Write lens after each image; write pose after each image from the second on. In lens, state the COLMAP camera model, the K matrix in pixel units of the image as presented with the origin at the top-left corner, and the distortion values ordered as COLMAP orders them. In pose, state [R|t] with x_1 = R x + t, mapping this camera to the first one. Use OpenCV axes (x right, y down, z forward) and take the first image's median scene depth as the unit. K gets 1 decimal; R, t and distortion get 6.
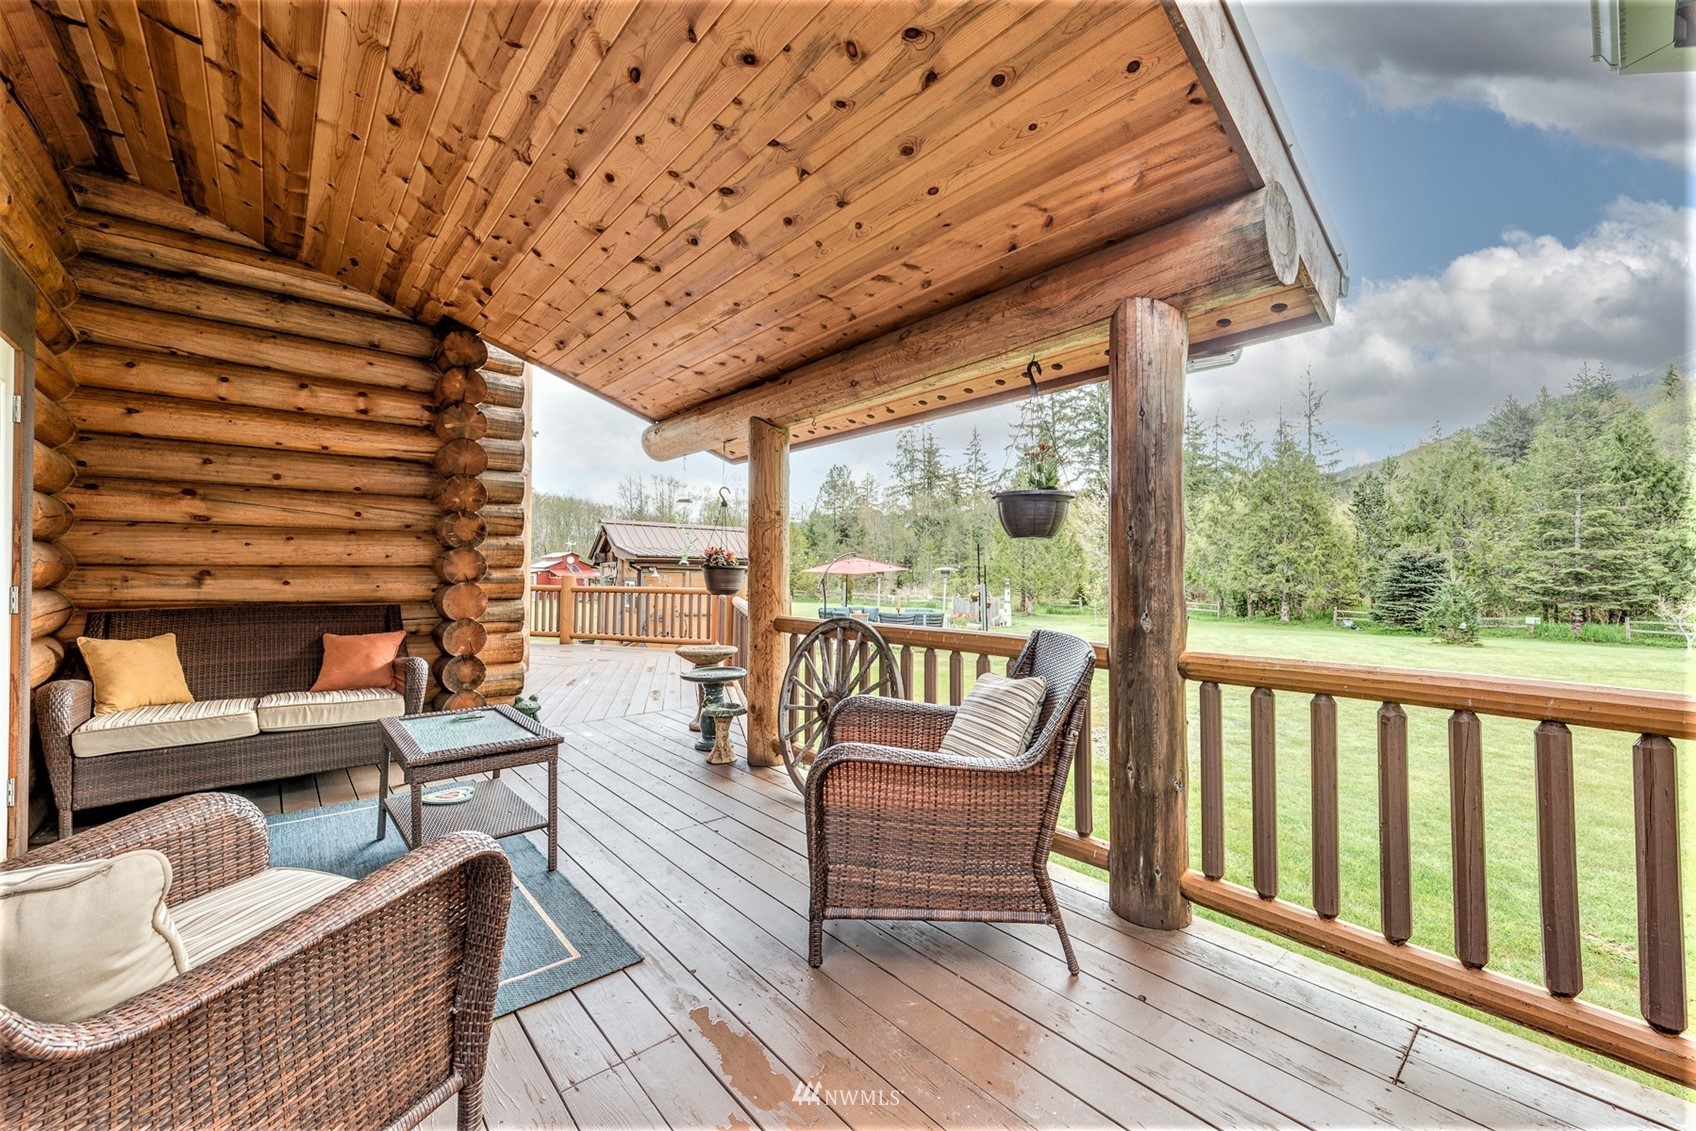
lens RADIAL K [[664.6, 0, 850.3], [0, 664.6, 561.2], [0, 0, 1]] dist [0.001892, -0.000792]
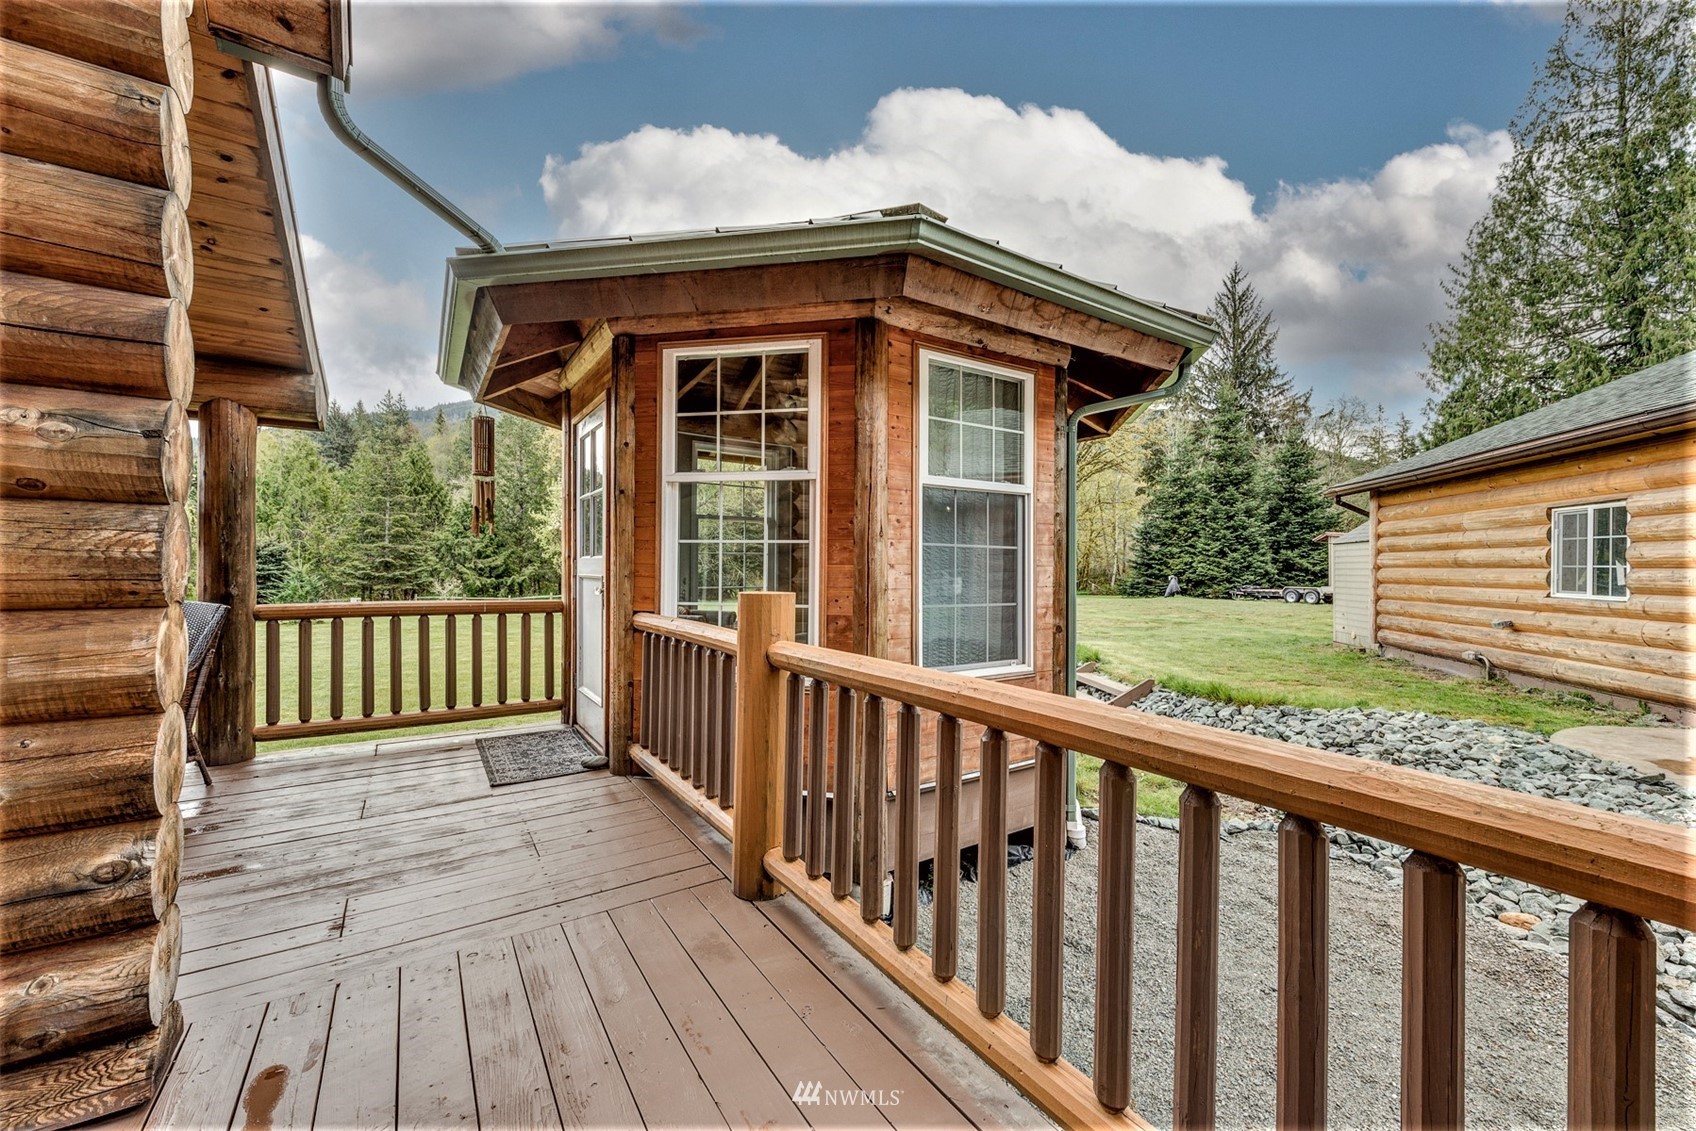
lens RADIAL K [[664.6, 0, 852.7], [0, 664.6, 566.0], [0, 0, 1]] dist [0.001892, -0.000792]
pose [[0.122975, -0.002143, 0.992407, -0.087254], [-0.022743, 0.999729, 0.004977, -0.001360], [-0.992149, -0.023183, 0.122893, -0.066117]]
